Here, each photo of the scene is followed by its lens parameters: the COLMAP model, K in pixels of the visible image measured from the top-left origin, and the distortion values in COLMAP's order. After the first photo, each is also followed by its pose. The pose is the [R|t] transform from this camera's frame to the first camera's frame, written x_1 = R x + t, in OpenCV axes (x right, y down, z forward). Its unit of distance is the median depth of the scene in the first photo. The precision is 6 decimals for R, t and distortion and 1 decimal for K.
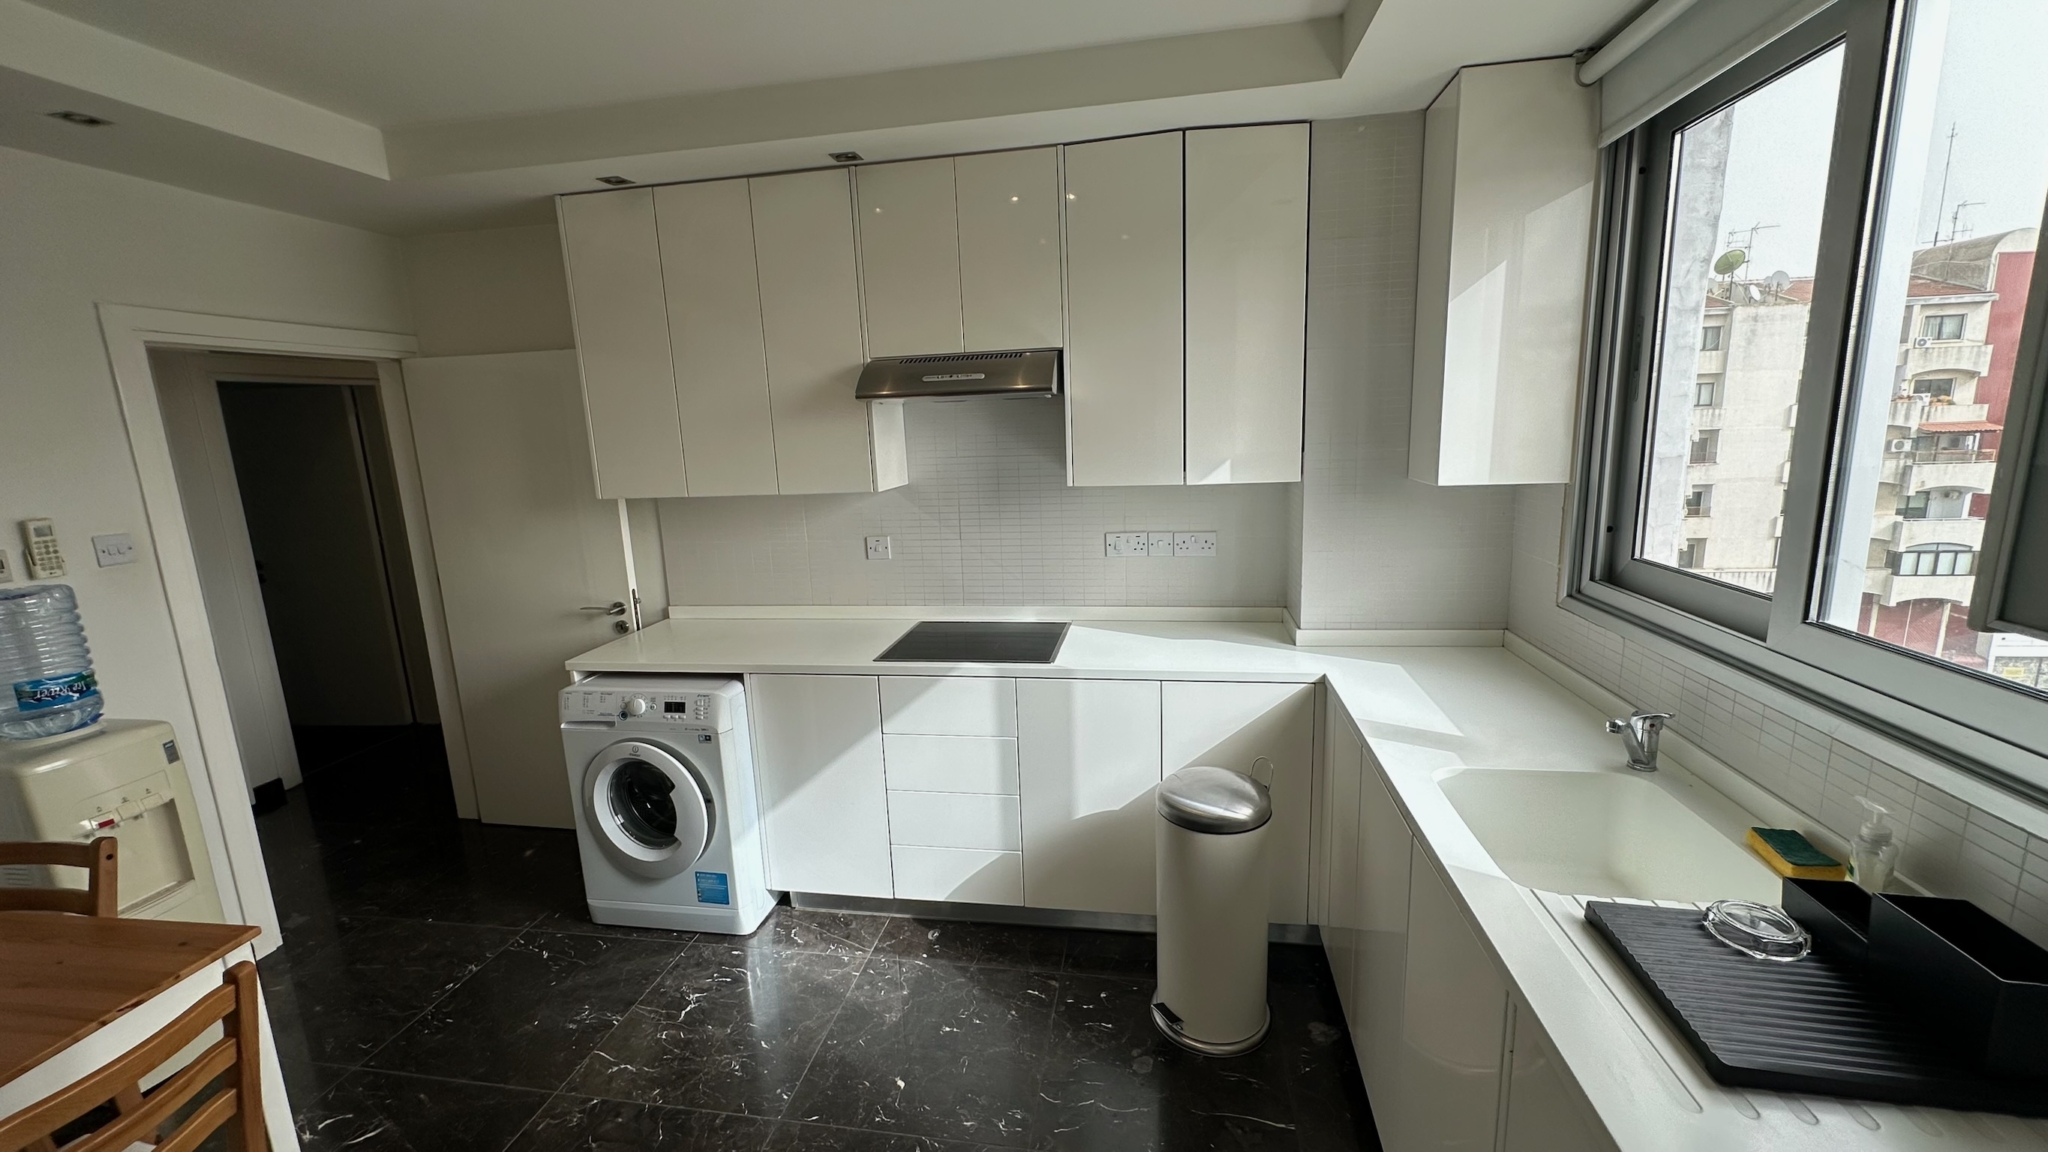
lens RADIAL K [[816.3, 0, 1024.0], [0, 816.3, 576.0], [0, 0, 1]] dist [-0.001580, 0.000361]
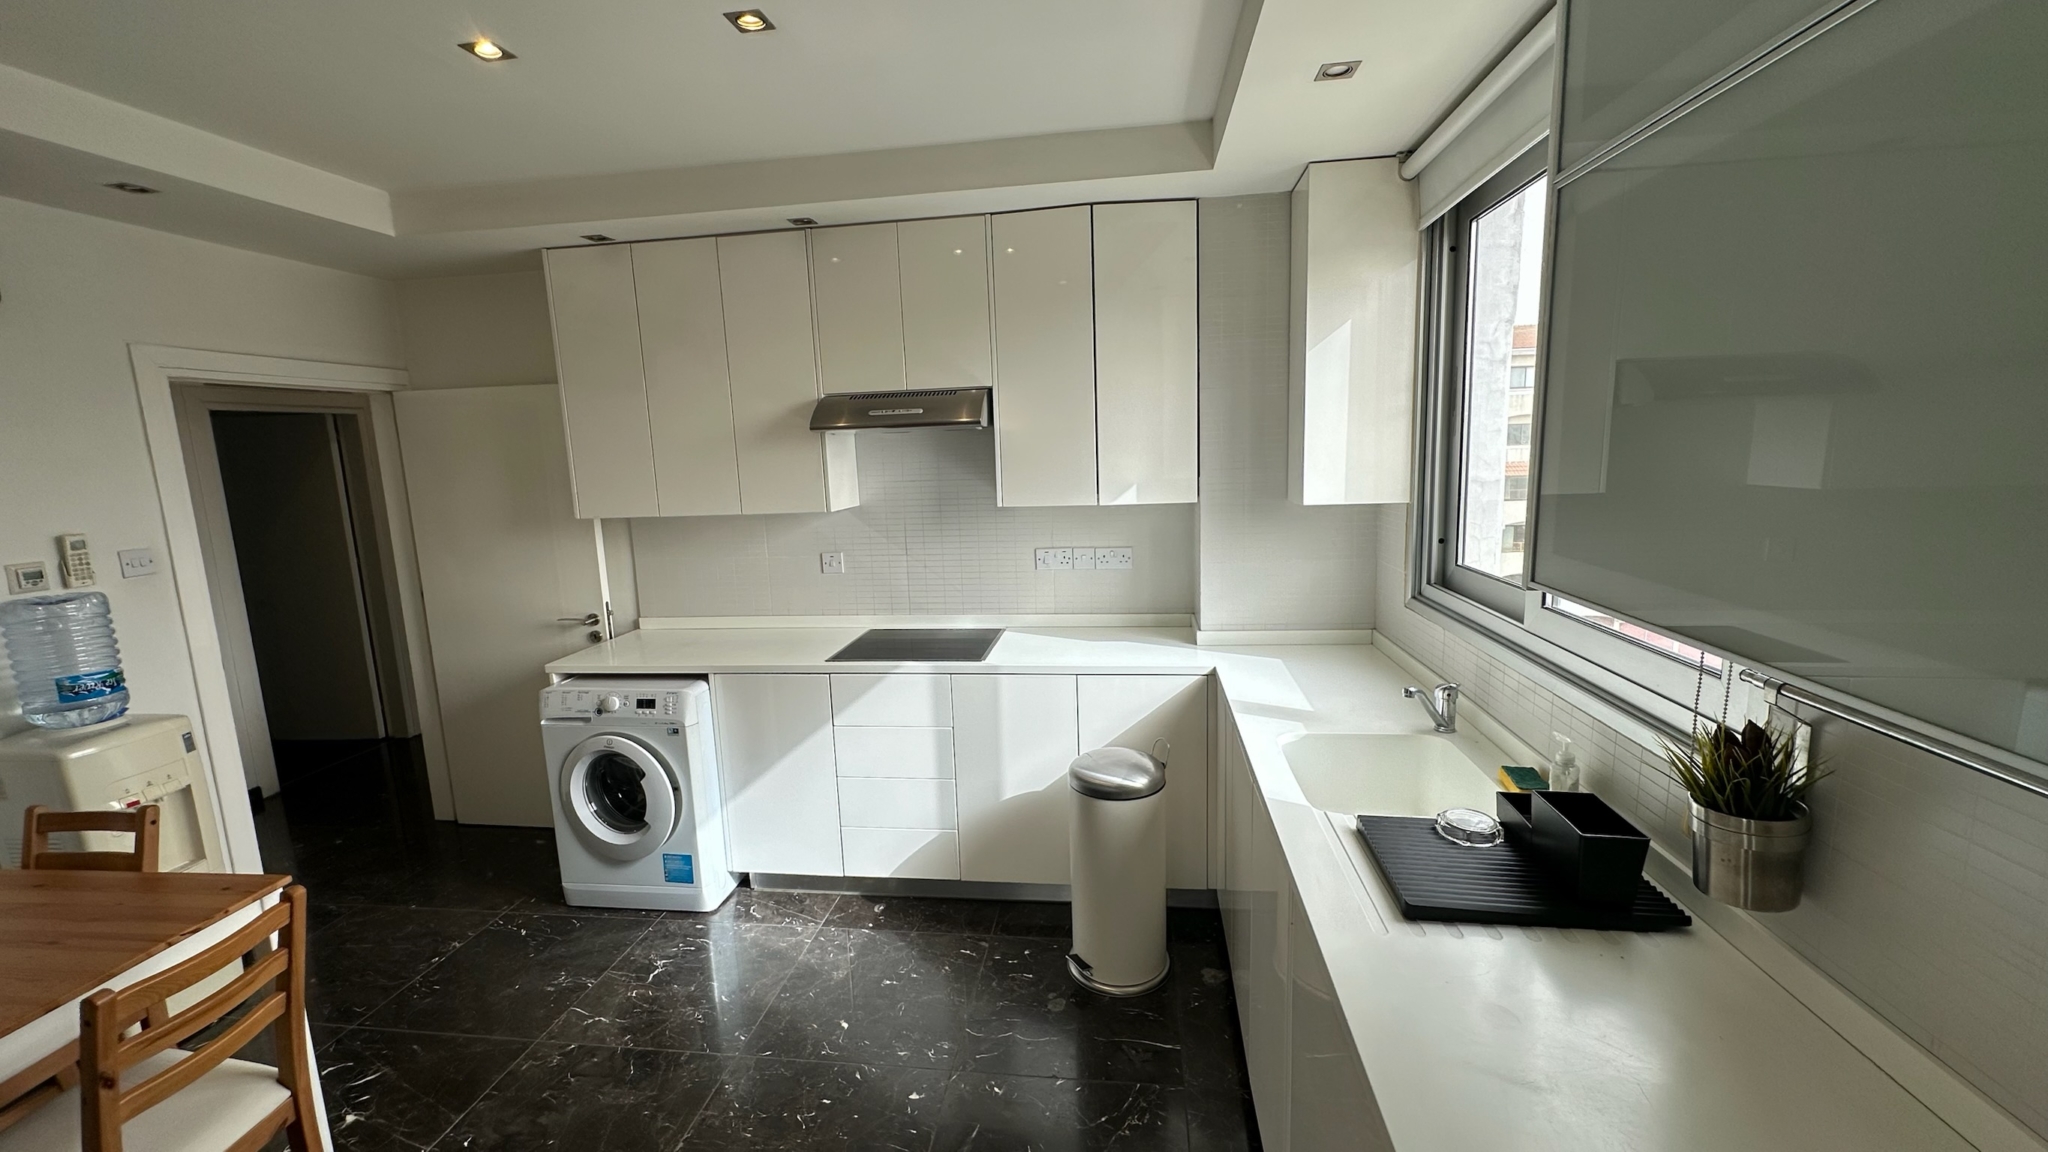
lens RADIAL K [[817.1, 0, 1024.0], [0, 817.1, 576.0], [0, 0, 1]] dist [-0.002480, 0.000467]
pose [[0.999307, -0.003095, 0.037082, 0.048403], [0.004313, 0.999452, -0.032818, 0.025024], [-0.036960, 0.032955, 0.998773, -0.141493]]
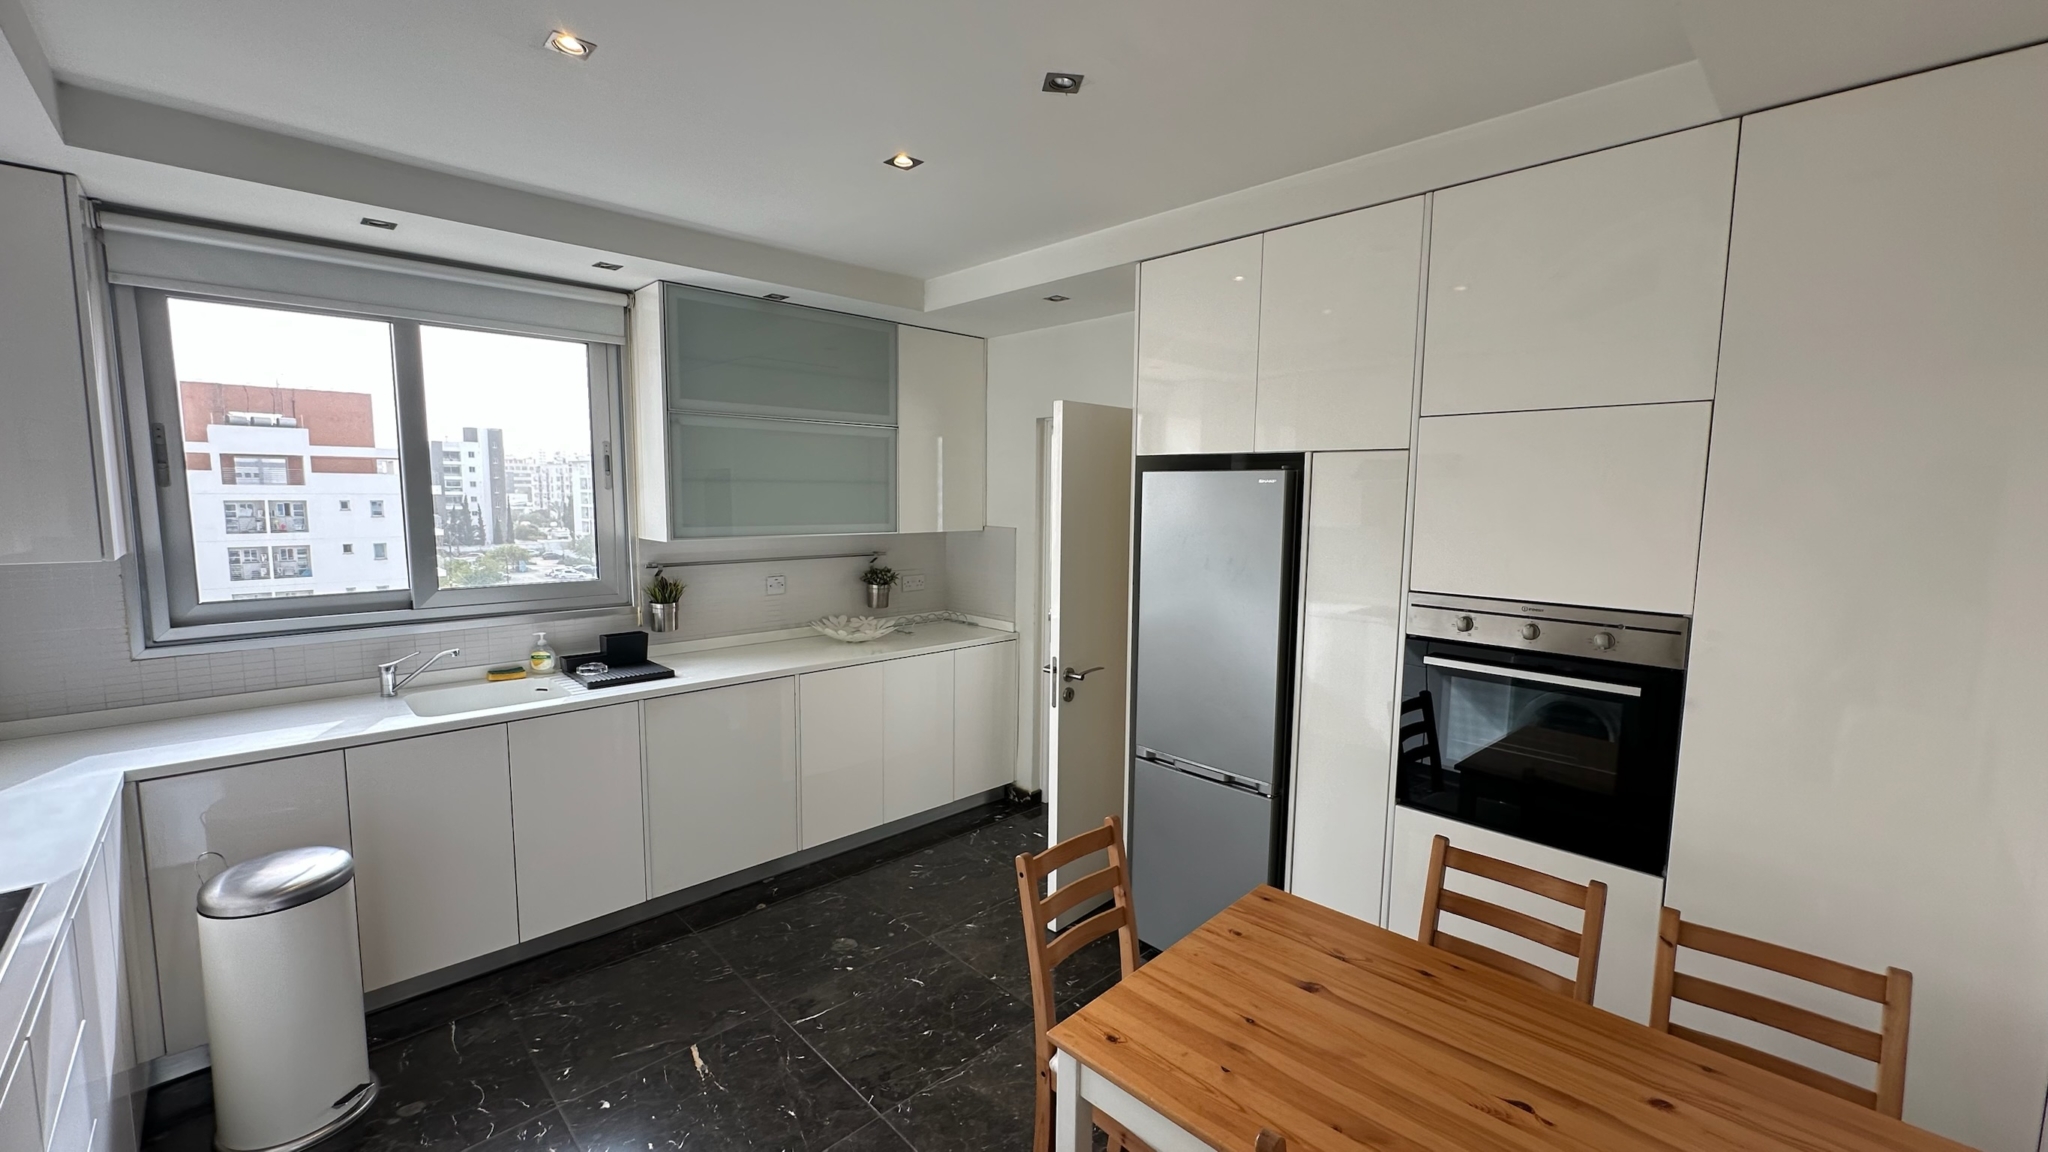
lens RADIAL K [[816.3, 0, 1024.0], [0, 816.3, 576.0], [0, 0, 1]] dist [-0.001580, 0.000361]
pose [[-0.802430, -0.031650, 0.595906, -0.872282], [0.133299, 0.963854, 0.230688, -0.153016], [-0.581668, 0.264545, -0.769207, 0.956502]]
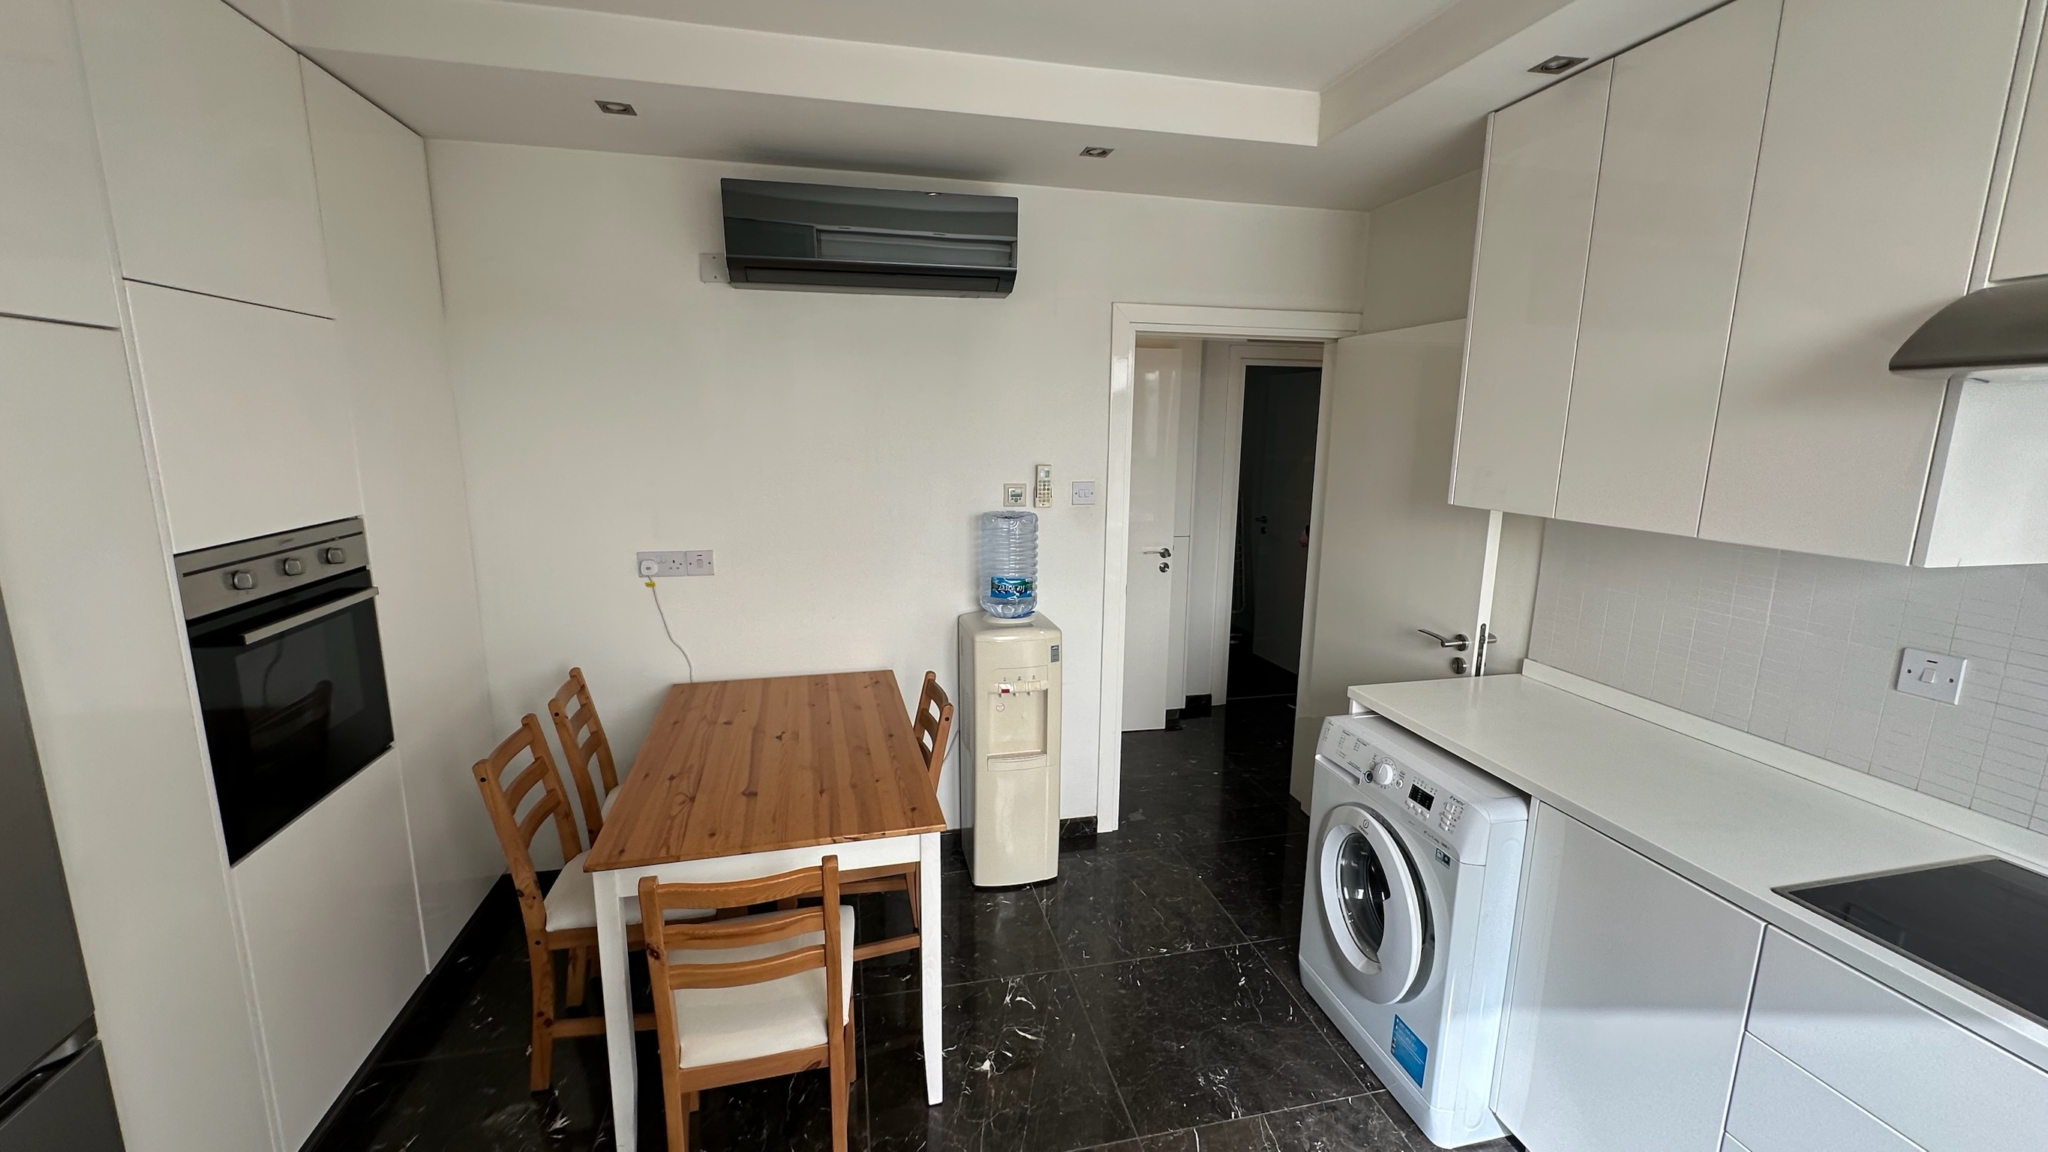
lens RADIAL K [[816.3, 0, 1024.0], [0, 816.3, 576.0], [0, 0, 1]] dist [-0.001580, 0.000361]
pose [[0.383309, 0.212142, -0.898927, 0.051915], [-0.198901, 0.969389, 0.143958, -0.066162], [0.901949, 0.123617, 0.413771, 0.350910]]
